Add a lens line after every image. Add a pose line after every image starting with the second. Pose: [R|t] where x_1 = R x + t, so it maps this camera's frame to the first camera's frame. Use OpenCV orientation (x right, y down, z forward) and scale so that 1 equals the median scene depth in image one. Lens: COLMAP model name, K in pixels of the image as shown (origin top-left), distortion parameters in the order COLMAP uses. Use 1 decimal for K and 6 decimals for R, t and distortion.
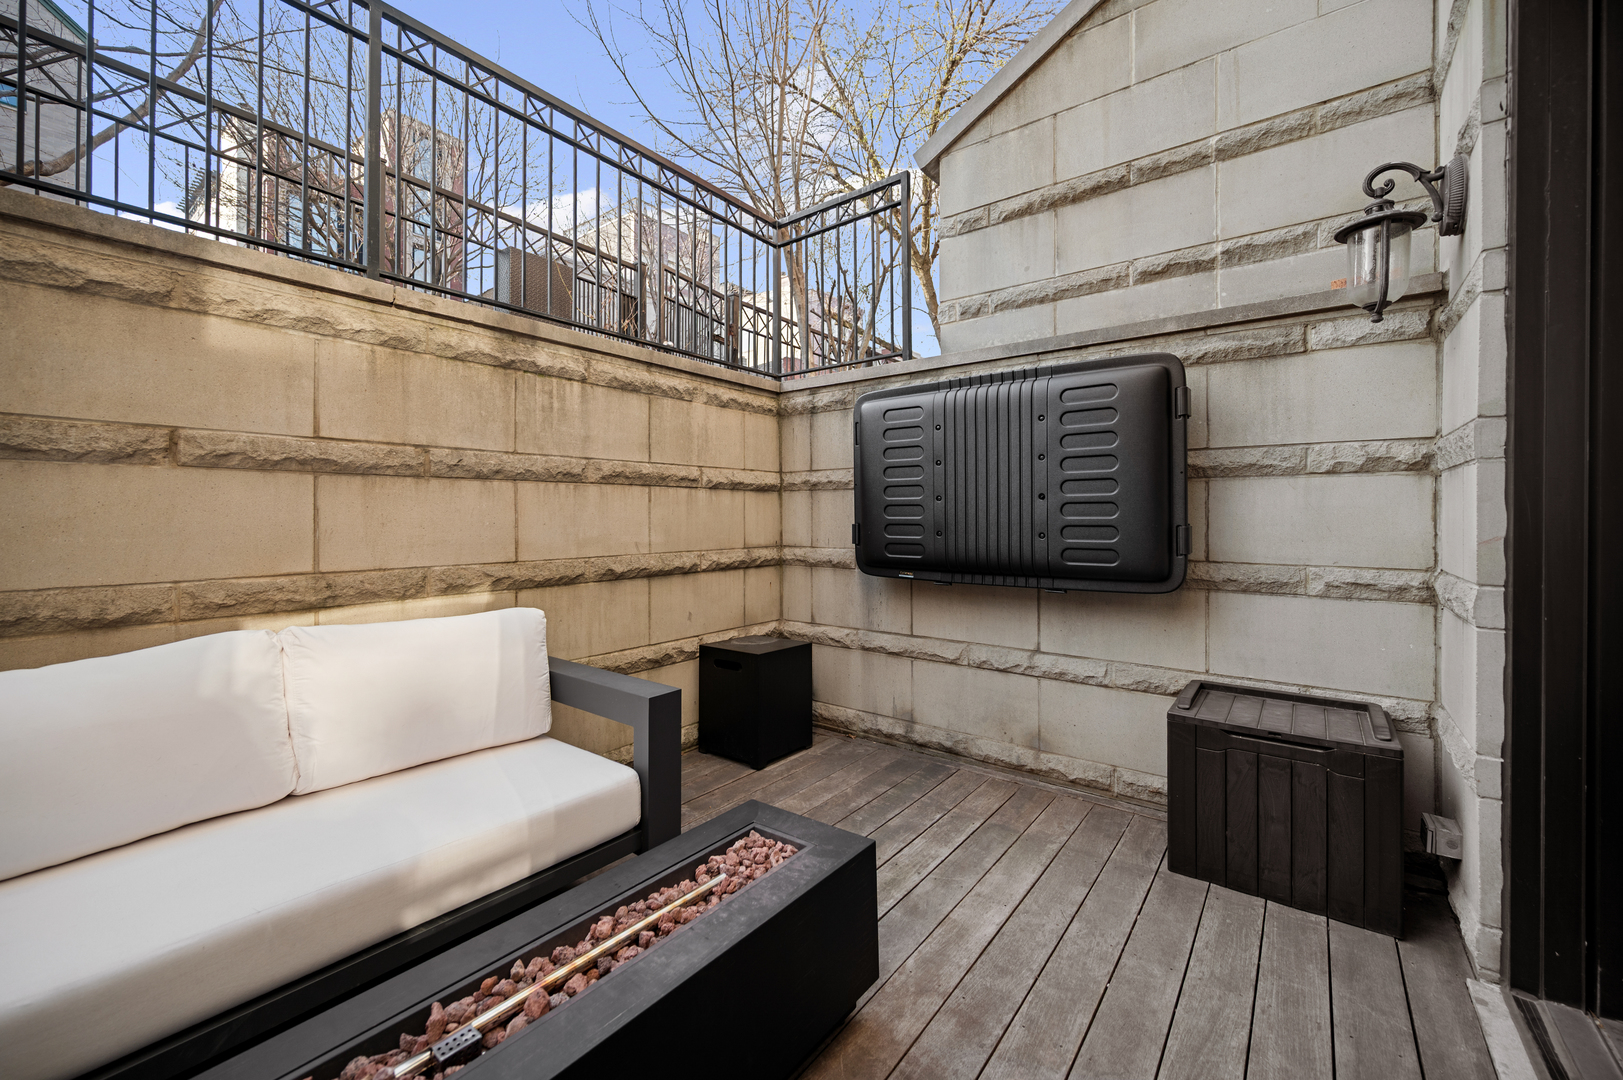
lens RADIAL K [[651.3, 0, 810.7], [0, 651.3, 524.6], [0, 0, 1]] dist [-0.001229, -0.000479]
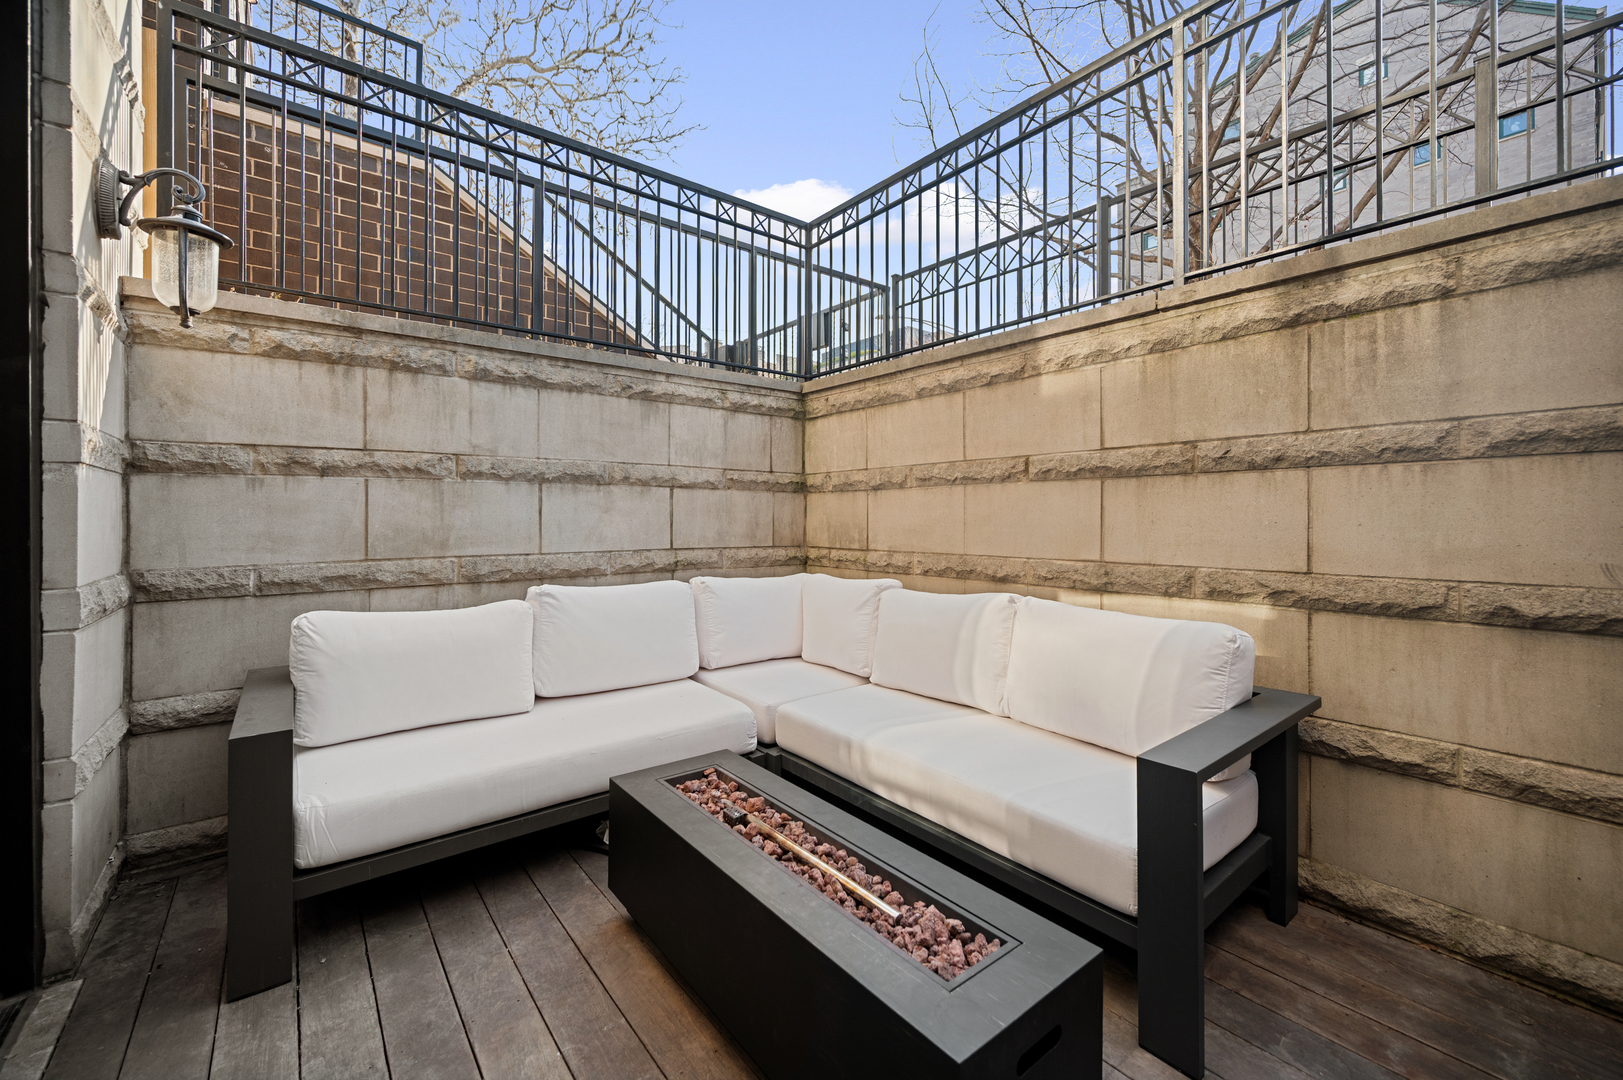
lens RADIAL K [[651.3, 0, 803.3], [0, 651.3, 512.1], [0, 0, 1]] dist [-0.001229, -0.000479]
pose [[-0.243809, 0.003179, -0.969818, 0.484812], [-0.003310, 0.999986, 0.004110, -0.018083], [0.969818, 0.004212, -0.243795, 0.677706]]
